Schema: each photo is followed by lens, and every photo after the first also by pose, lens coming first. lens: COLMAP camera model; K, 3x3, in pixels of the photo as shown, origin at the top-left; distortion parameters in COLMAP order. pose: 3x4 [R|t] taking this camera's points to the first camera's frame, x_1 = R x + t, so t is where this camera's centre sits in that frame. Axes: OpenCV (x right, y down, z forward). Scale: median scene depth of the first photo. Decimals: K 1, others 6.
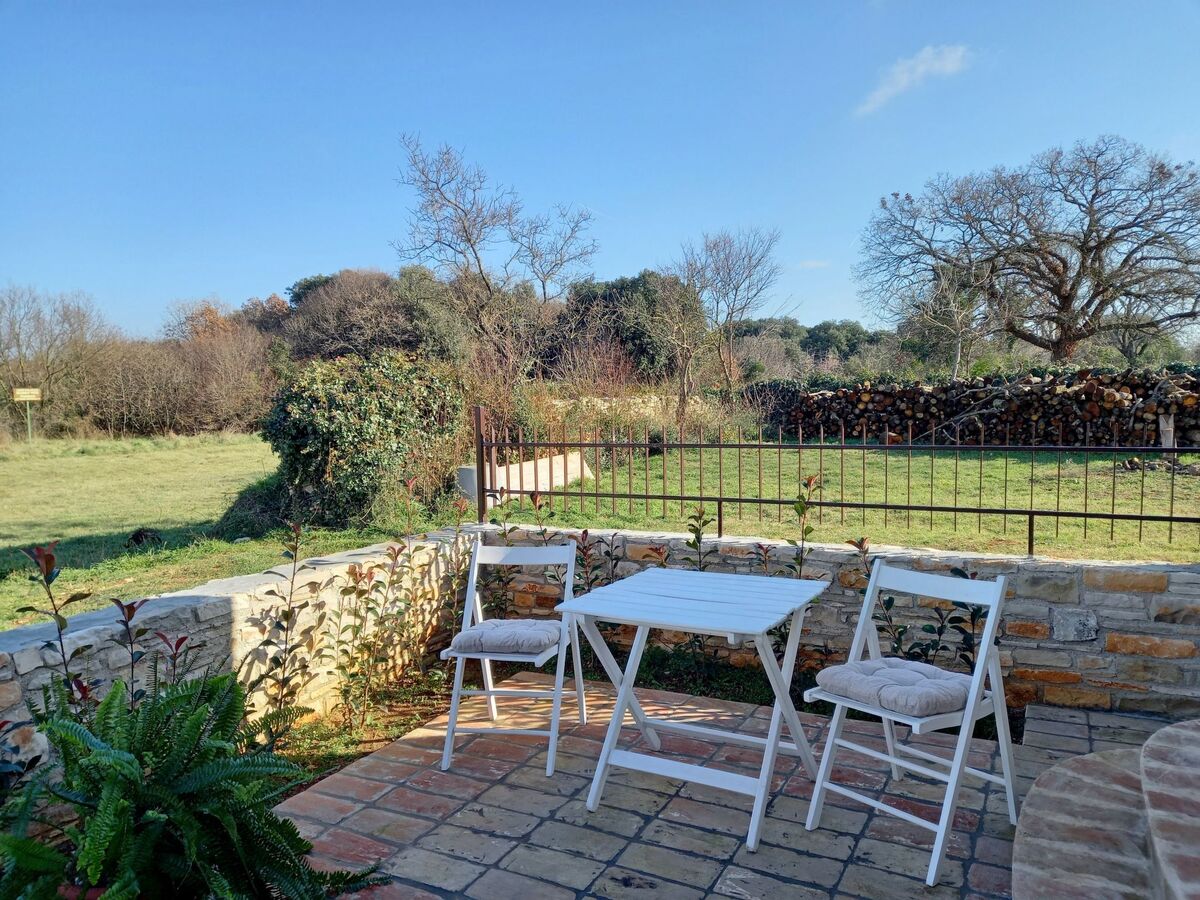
lens RADIAL K [[894.5, 0, 588.0], [0, 894.5, 466.5], [0, 0, 1]] dist [0.061448, -0.022742]
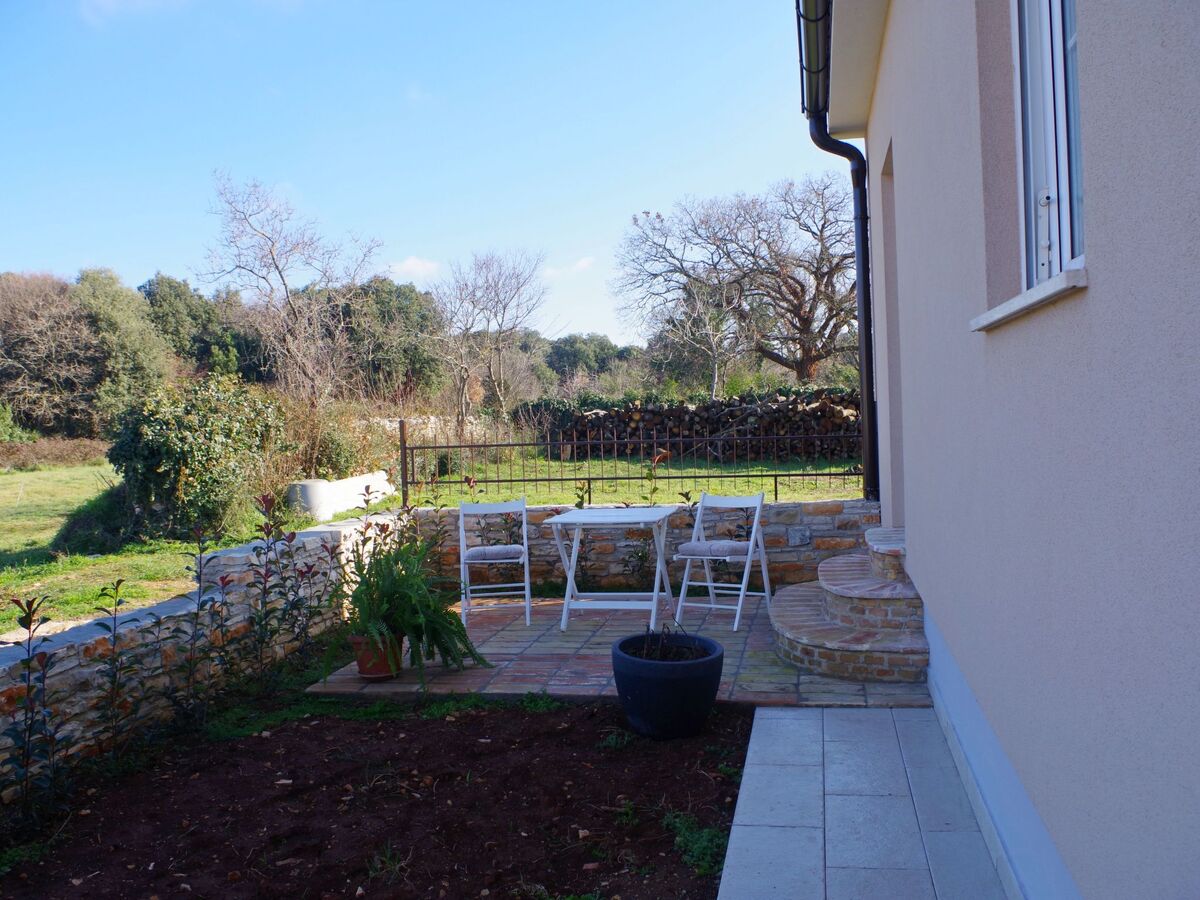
lens RADIAL K [[1068.7, 0, 600.4], [0, 1068.7, 452.9], [0, 0, 1]] dist [-0.092553, -0.013011]
pose [[0.959593, -0.021224, 0.280590, -0.043725], [0.034455, 0.998511, -0.042303, 0.009124], [-0.279275, 0.050262, 0.958895, -0.093222]]
